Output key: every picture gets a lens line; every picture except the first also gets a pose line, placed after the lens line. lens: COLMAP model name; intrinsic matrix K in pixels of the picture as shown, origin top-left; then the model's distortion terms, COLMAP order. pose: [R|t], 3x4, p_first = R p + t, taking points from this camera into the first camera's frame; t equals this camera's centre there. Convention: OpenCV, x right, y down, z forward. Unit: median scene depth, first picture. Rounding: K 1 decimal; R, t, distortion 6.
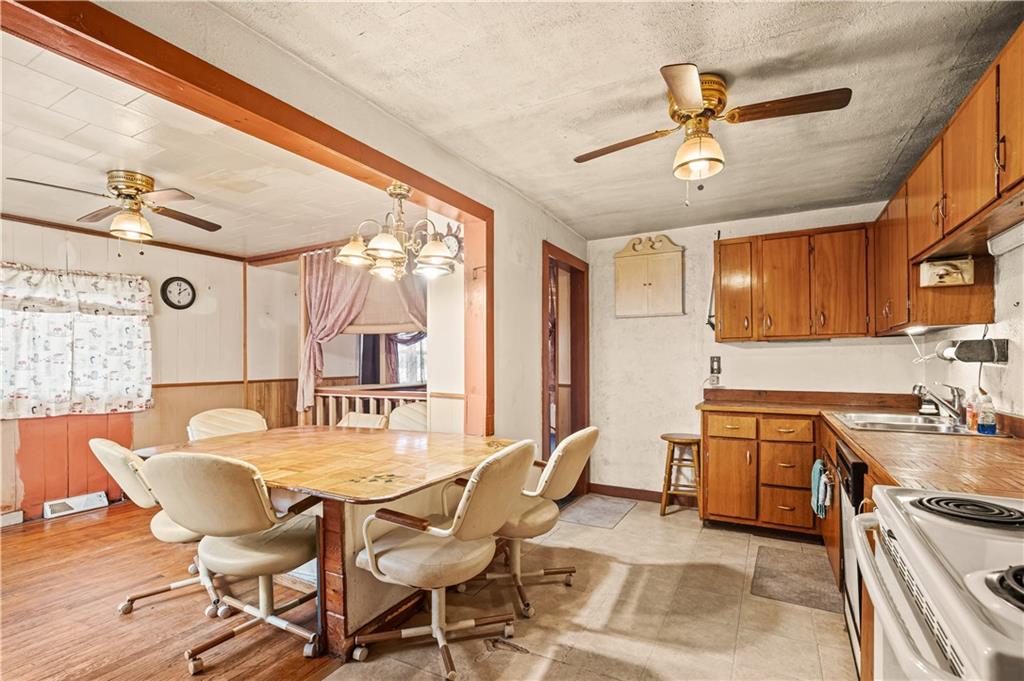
lens RADIAL K [[475.9, 0, 505.7], [0, 475.9, 363.4], [0, 0, 1]] dist [-0.017613, 0.005652]
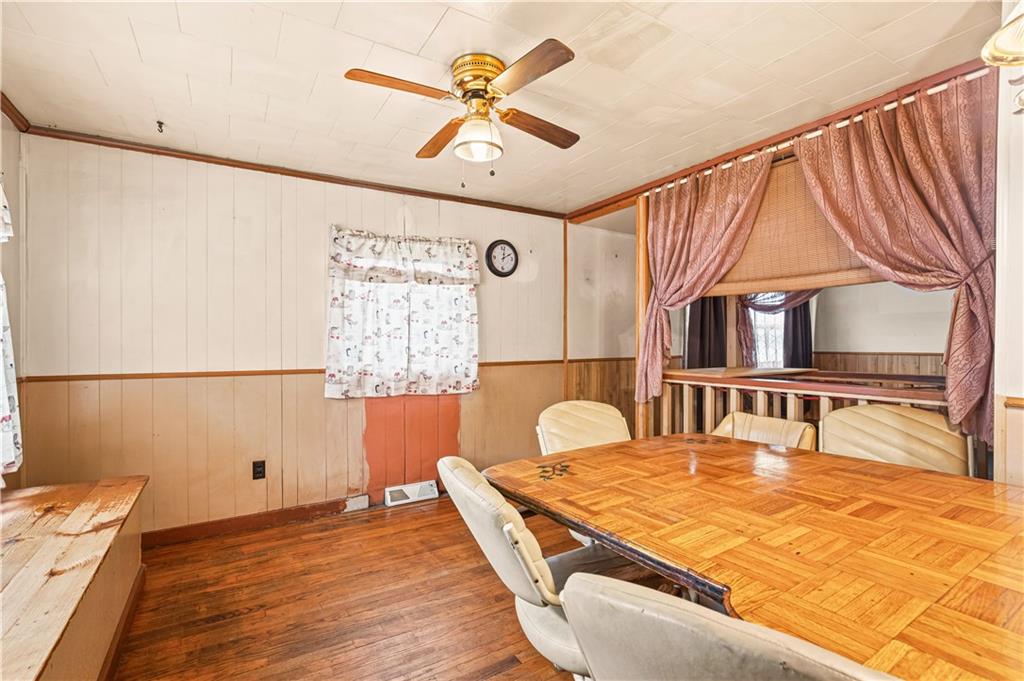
lens RADIAL K [[475.9, 0, 519.9], [0, 475.9, 338.7], [0, 0, 1]] dist [-0.017613, 0.005652]
pose [[0.874628, -0.001956, -0.484791, -0.273566], [-0.001509, 0.999976, -0.006758, 0.006175], [0.484792, 0.006642, 0.874604, 0.285672]]
